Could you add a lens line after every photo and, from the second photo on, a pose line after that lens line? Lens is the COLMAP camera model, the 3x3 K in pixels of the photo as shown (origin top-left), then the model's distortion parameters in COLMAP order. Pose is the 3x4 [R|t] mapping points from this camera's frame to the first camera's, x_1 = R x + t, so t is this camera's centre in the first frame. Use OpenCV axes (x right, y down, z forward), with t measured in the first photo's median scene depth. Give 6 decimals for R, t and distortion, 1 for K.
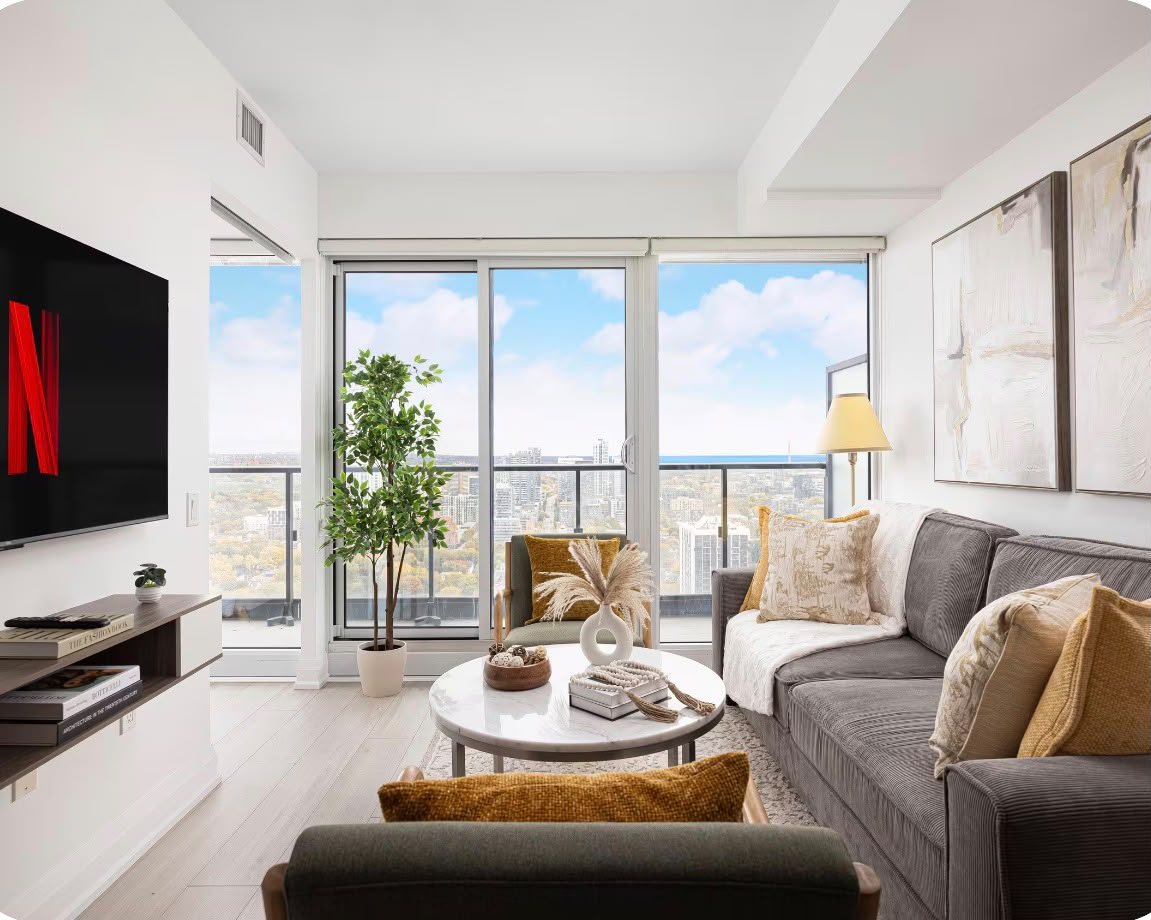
lens RADIAL K [[701.9, 0, 584.4], [0, 701.9, 452.2], [0, 0, 1]] dist [-0.005808, -0.002831]
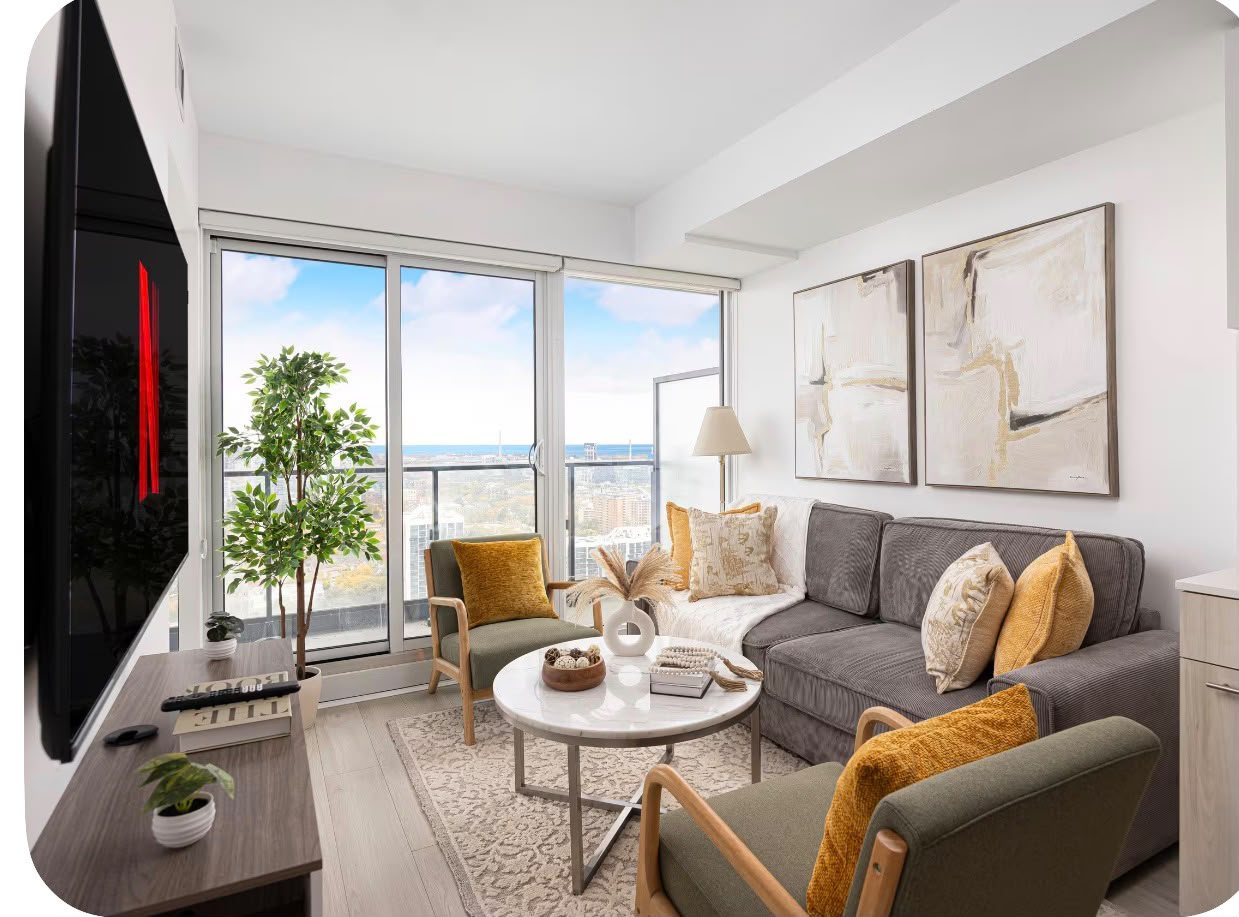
lens RADIAL K [[673.4, 0, 636.0], [0, 673.4, 448.7], [0, 0, 1]] dist [-0.013308, 0.000884]
pose [[0.883037, -0.005887, 0.469267, -0.371439], [0.001599, 0.999953, 0.009537, -0.026412], [-0.469301, -0.007671, 0.883005, 0.046150]]
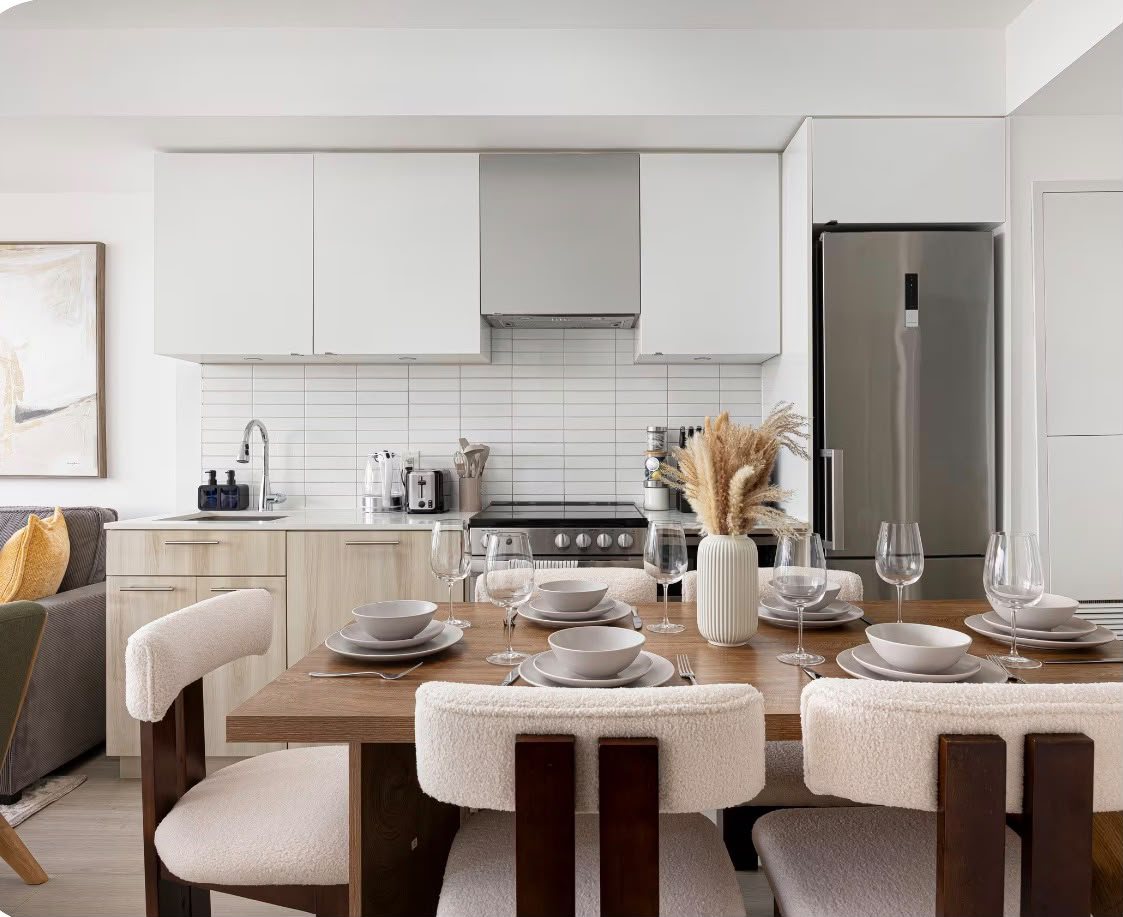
lens RADIAL K [[704.6, 0, 555.4], [0, 704.6, 453.1], [0, 0, 1]] dist [0.001066, 0.002053]
pose [[0.016460, 0.011914, 0.999794, -0.544030], [-0.003240, 0.999924, -0.011862, 0.015435], [-0.999859, -0.003045, 0.016497, -0.226575]]
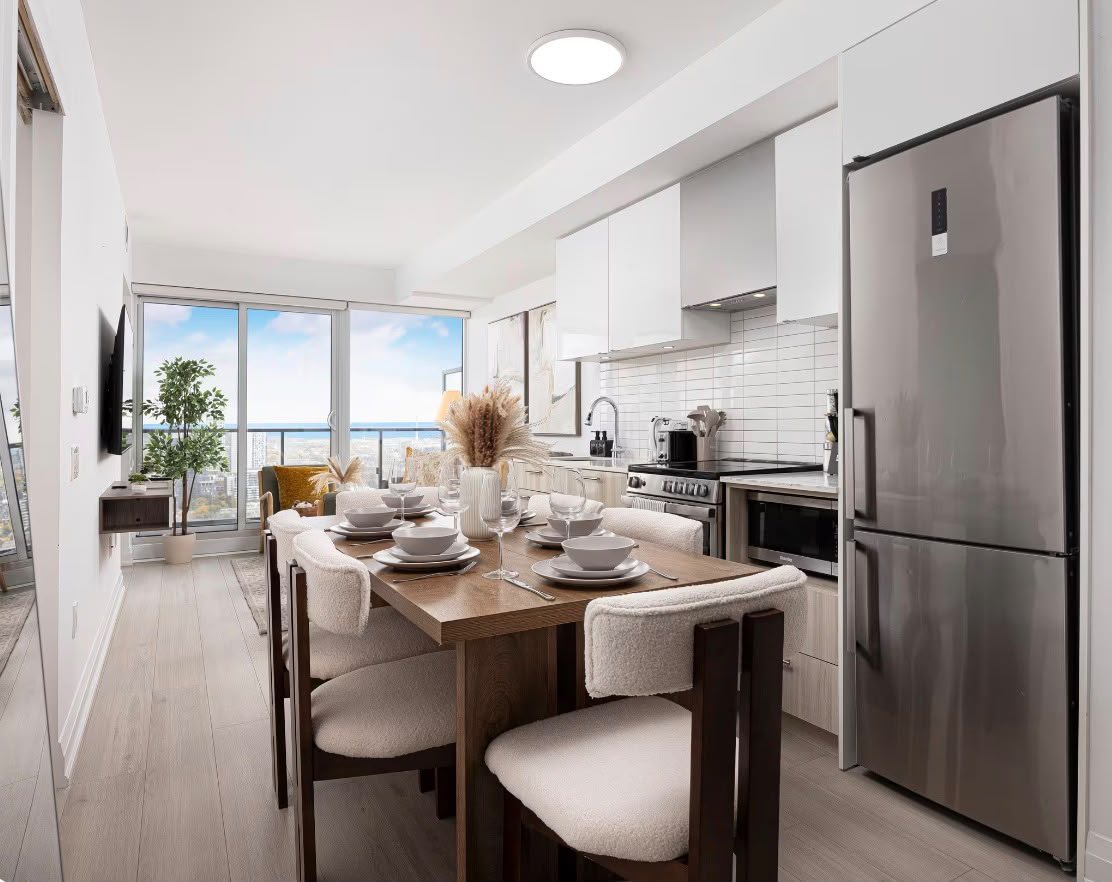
lens RADIAL K [[678.2, 0, 572.3], [0, 678.2, 424.8], [0, 0, 1]] dist [-0.005808, -0.002831]
pose [[0.871240, 0.006834, 0.490811, -0.327921], [-0.005581, 0.999976, -0.004017, 0.023008], [-0.490826, 0.000760, 0.871257, -1.040658]]
